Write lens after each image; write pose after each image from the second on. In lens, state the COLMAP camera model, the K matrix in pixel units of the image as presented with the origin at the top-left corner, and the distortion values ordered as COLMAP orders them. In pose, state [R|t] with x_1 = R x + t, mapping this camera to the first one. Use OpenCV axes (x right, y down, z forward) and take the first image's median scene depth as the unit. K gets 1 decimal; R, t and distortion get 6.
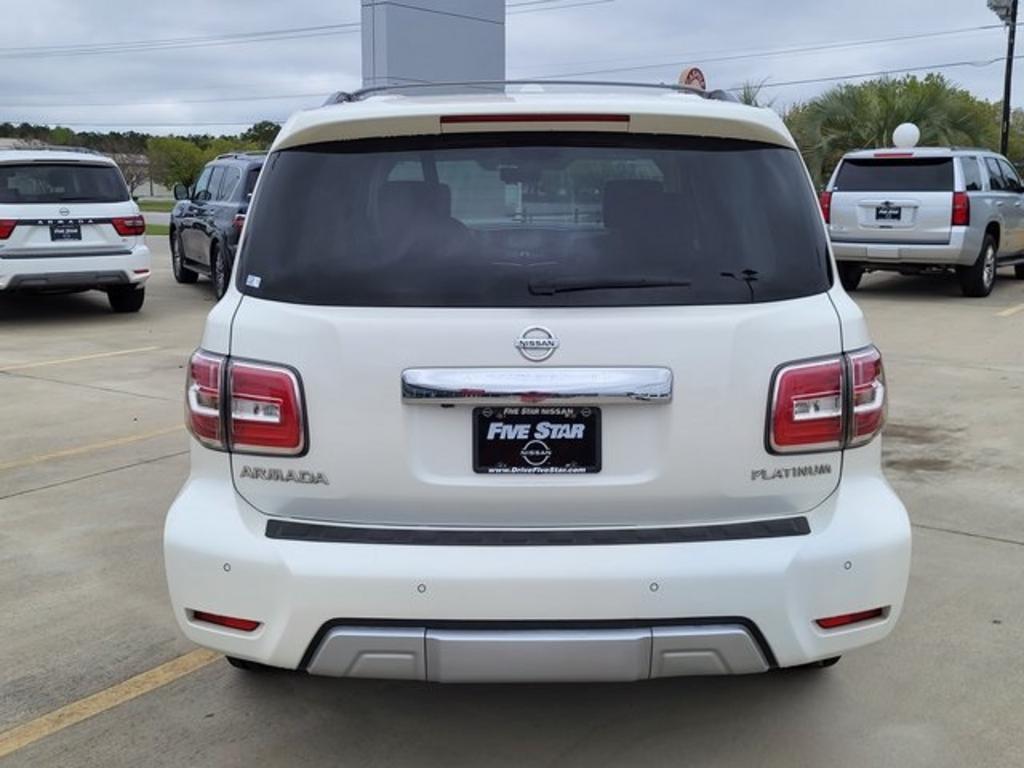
lens RADIAL K [[1155.5, 0, 512.0], [0, 1155.5, 384.0], [0, 0, 1]] dist [0.054696, -0.045380]
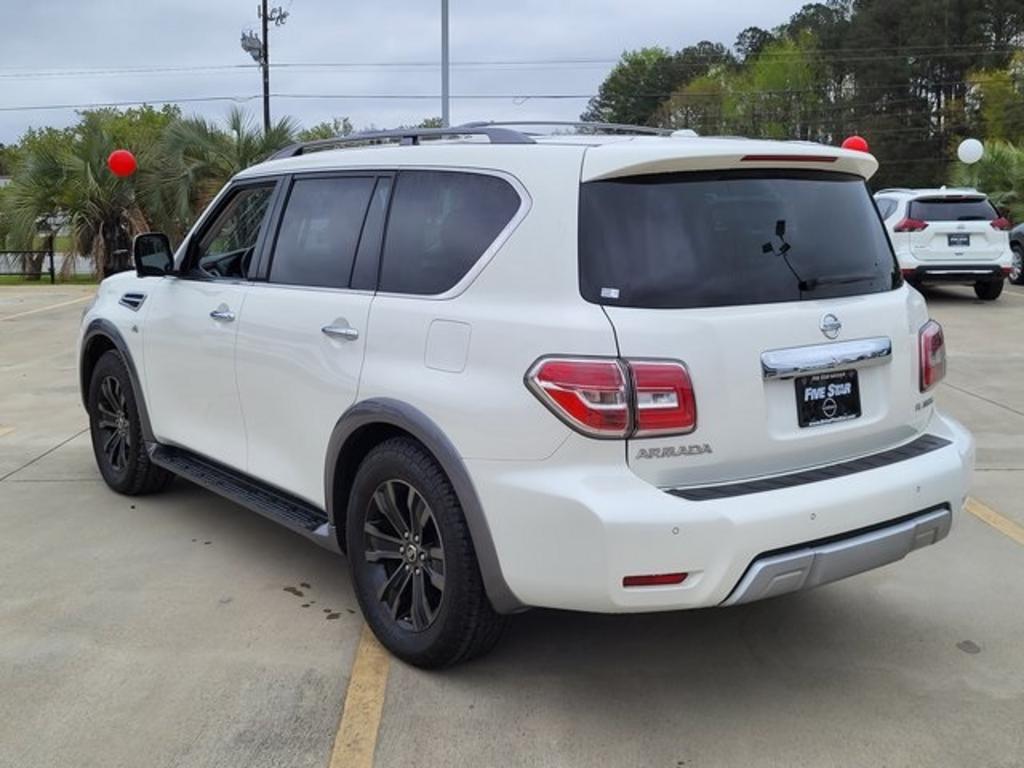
lens RADIAL K [[1155.5, 0, 512.0], [0, 1155.5, 384.0], [0, 0, 1]] dist [0.054696, -0.045380]
pose [[0.800267, -0.096151, 0.591885, -1.066703], [0.109663, 0.993881, 0.013184, -0.025536], [-0.589531, 0.054357, 0.805915, 0.132096]]
